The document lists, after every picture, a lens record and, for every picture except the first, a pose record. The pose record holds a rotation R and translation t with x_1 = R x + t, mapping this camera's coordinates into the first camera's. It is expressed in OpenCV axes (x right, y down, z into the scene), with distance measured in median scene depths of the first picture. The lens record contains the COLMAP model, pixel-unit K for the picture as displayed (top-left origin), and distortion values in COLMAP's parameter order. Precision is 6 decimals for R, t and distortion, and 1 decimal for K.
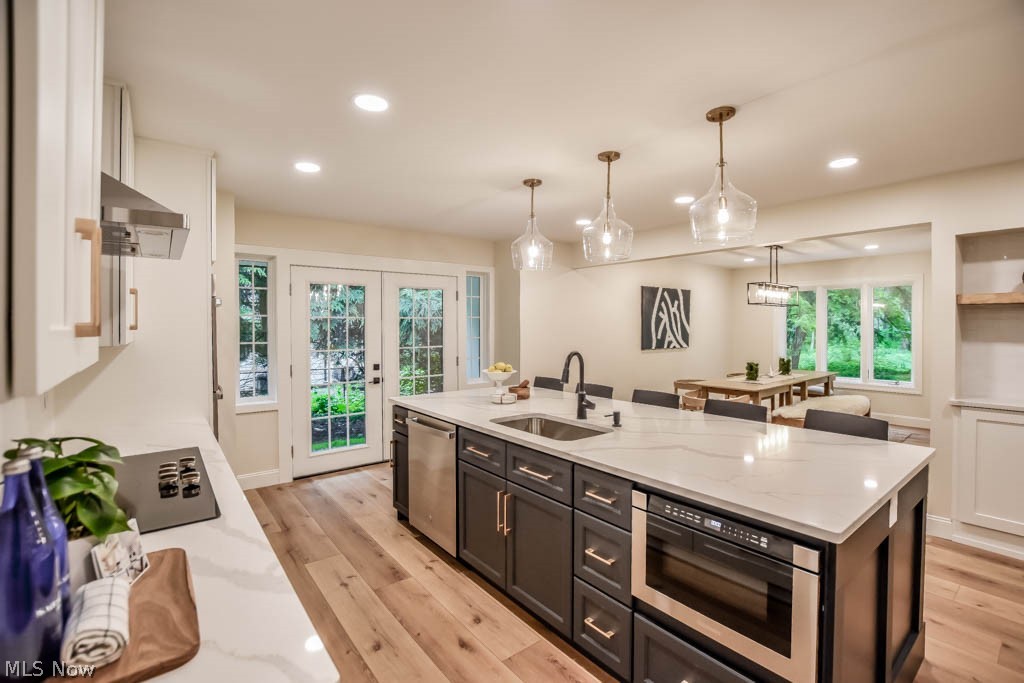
lens RADIAL K [[458.2, 0, 515.7], [0, 458.2, 331.0], [0, 0, 1]] dist [-0.024787, -0.000622]
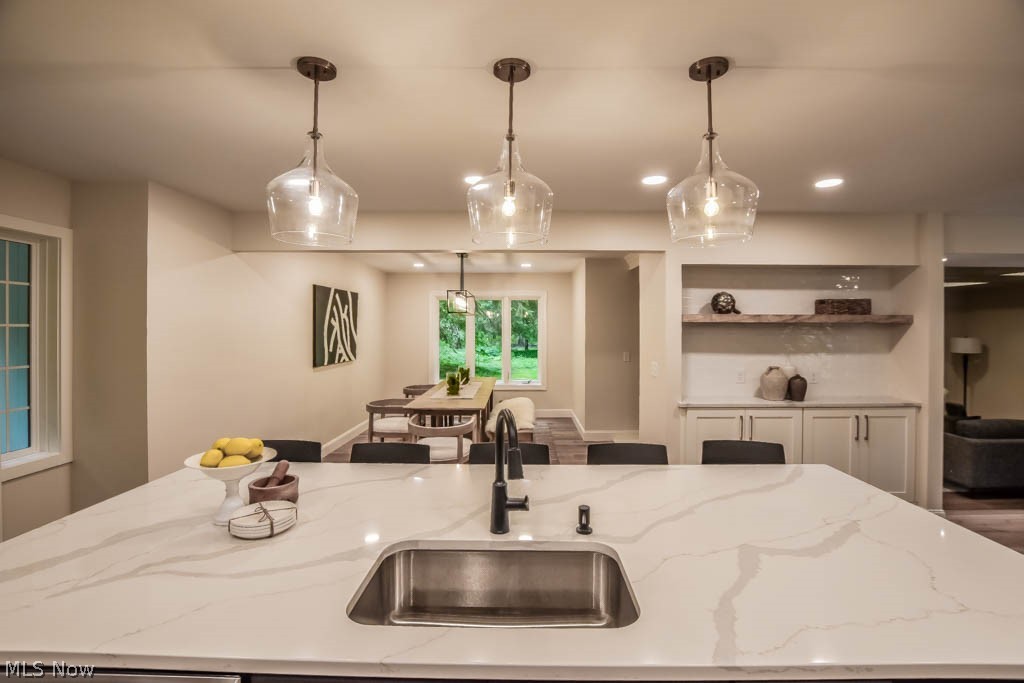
lens RADIAL K [[458.2, 0, 521.1], [0, 458.2, 324.7], [0, 0, 1]] dist [-0.024787, -0.000622]
pose [[0.628705, 0.005237, 0.777627, -0.098087], [0.008437, 0.999873, -0.013555, -0.016922], [-0.777599, 0.015083, 0.628580, 0.239567]]
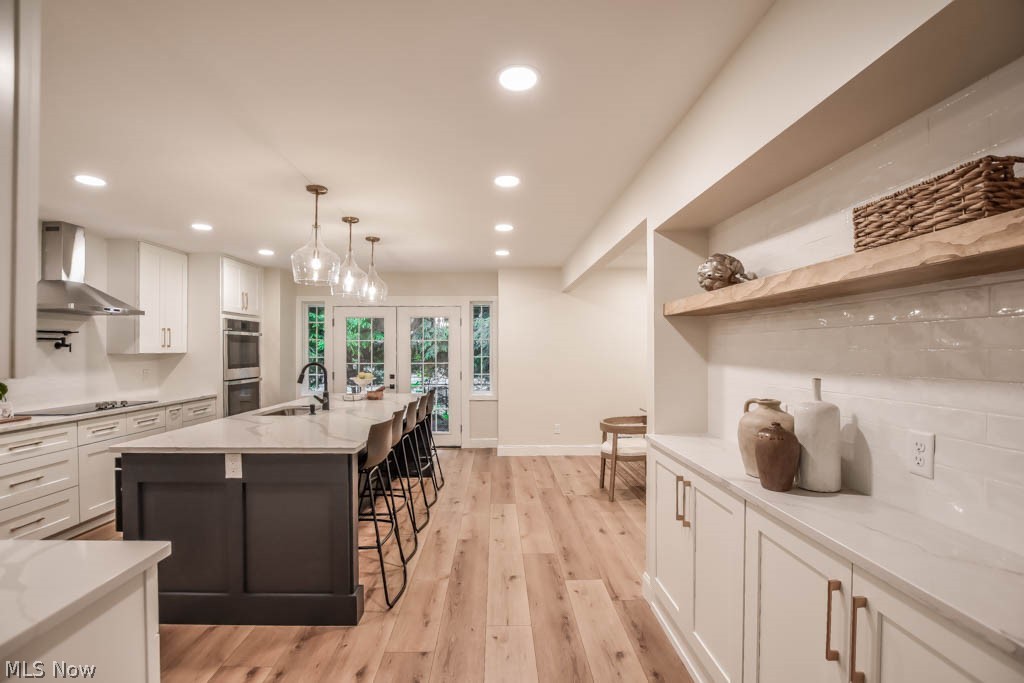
lens RADIAL K [[458.2, 0, 506.0], [0, 458.2, 343.8], [0, 0, 1]] dist [-0.024787, -0.000622]
pose [[0.796738, -0.007390, -0.604280, 0.547974], [-0.007888, 0.999713, -0.022626, 0.006922], [0.604273, 0.022794, 0.796451, 0.081285]]
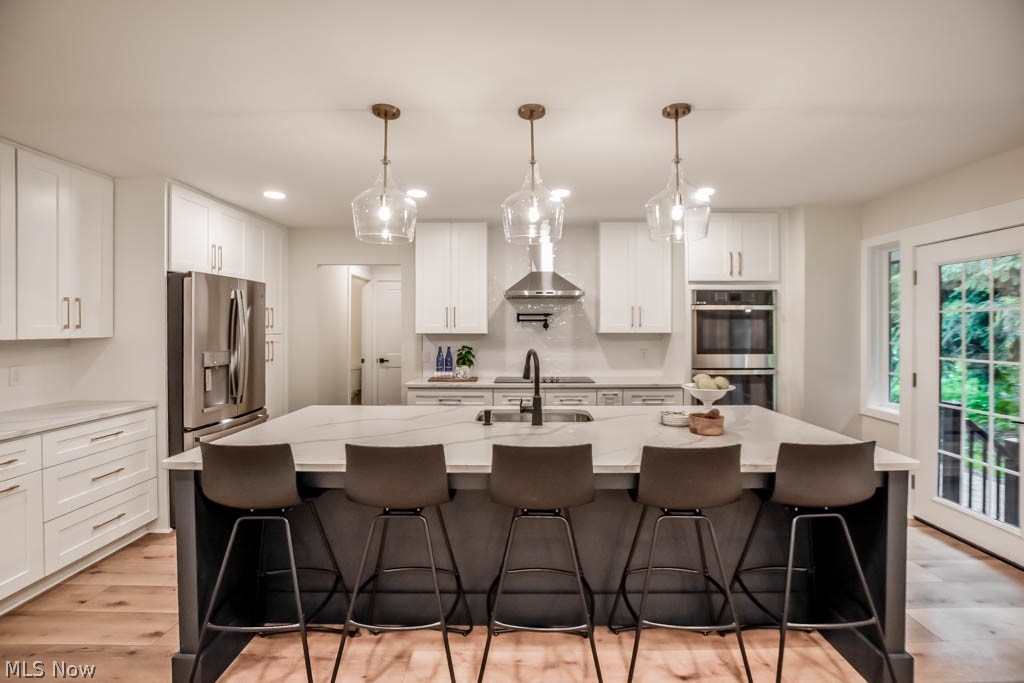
lens RADIAL K [[458.2, 0, 520.9], [0, 458.2, 327.5], [0, 0, 1]] dist [-0.024787, -0.000622]
pose [[-0.618634, 0.003077, -0.785673, 0.336632], [-0.008482, 0.999908, 0.010594, -0.003403], [0.785633, 0.013218, -0.618551, 0.583716]]
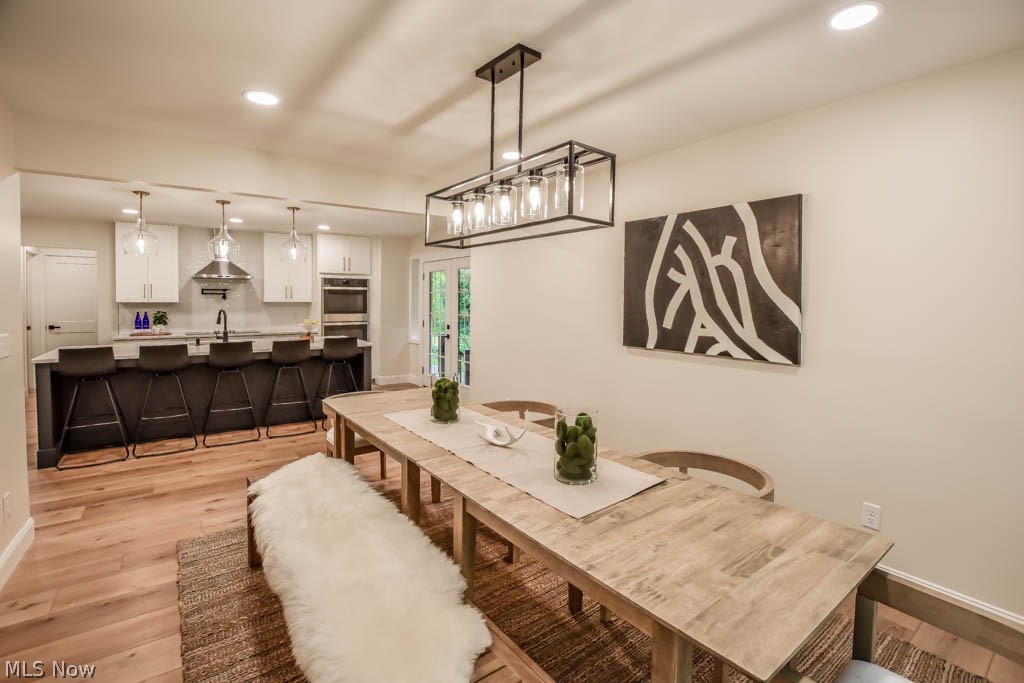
lens RADIAL K [[458.2, 0, 515.7], [0, 458.2, 312.5], [0, 0, 1]] dist [-0.024787, -0.000622]
pose [[-0.019811, 0.030694, -0.999332, 0.772846], [-0.020193, 0.999312, 0.031094, -0.009917], [0.999600, 0.020796, -0.019178, 0.858098]]
